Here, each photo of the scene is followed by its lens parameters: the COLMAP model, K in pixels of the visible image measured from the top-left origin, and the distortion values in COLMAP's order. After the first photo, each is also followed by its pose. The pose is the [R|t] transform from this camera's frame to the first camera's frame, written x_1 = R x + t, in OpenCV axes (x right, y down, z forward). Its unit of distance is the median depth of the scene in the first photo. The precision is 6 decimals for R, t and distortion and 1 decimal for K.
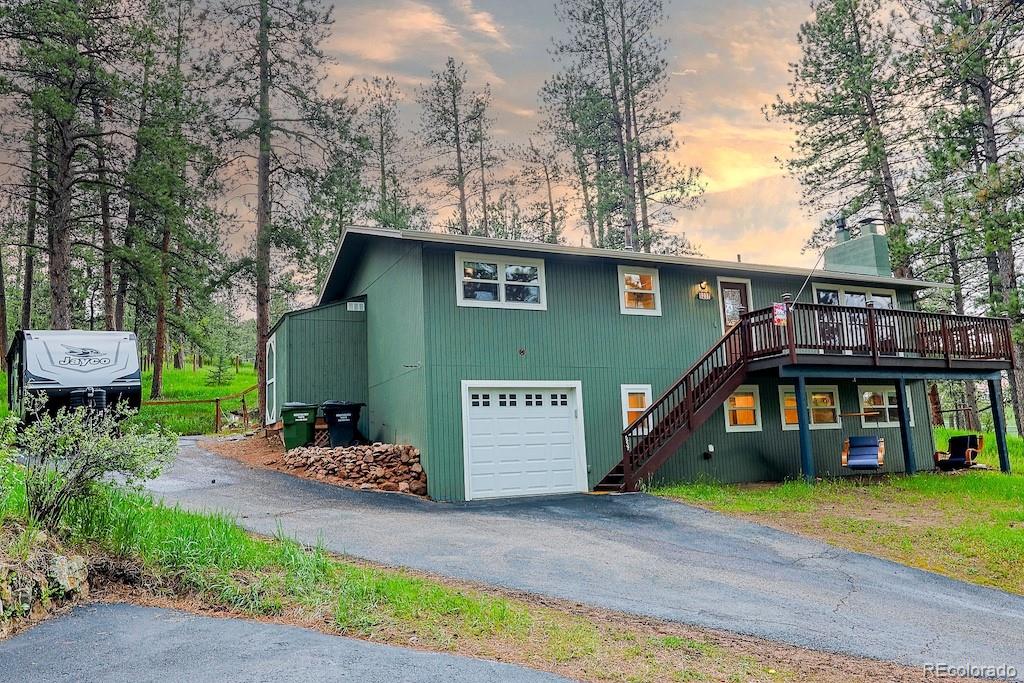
lens RADIAL K [[750.4, 0, 509.9], [0, 750.4, 342.5], [0, 0, 1]] dist [-0.006649, 0.004254]
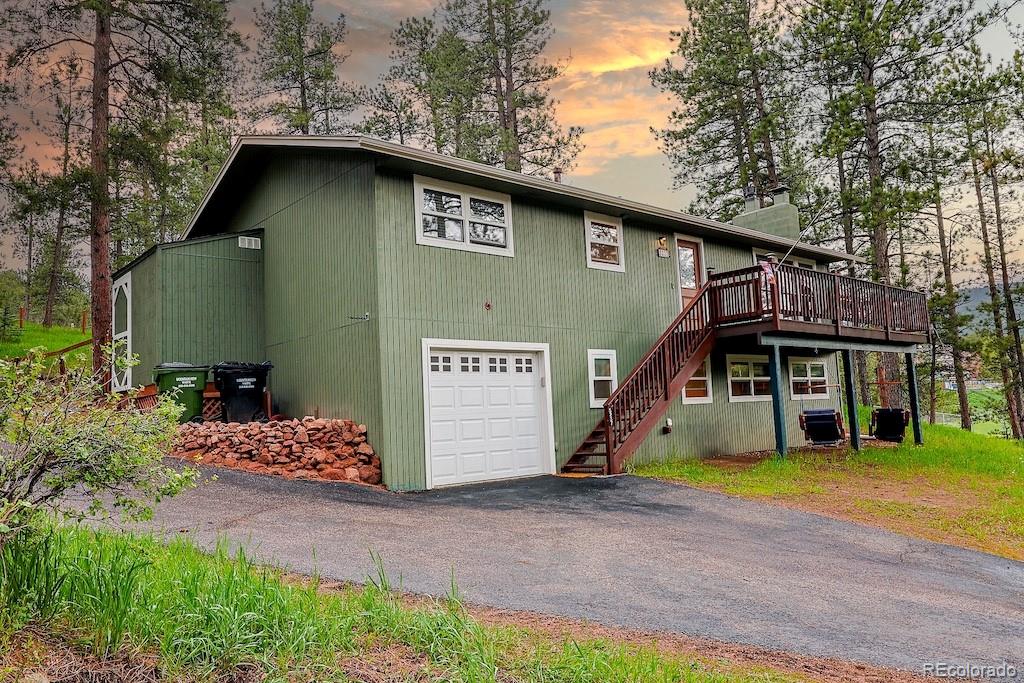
lens RADIAL K [[750.4, 0, 513.4], [0, 750.4, 340.5], [0, 0, 1]] dist [-0.006649, 0.004254]
pose [[0.964546, 0.026730, 0.262559, -0.165236], [-0.036416, 0.998821, 0.032094, 0.022306], [-0.261392, -0.040518, 0.964382, 0.195914]]
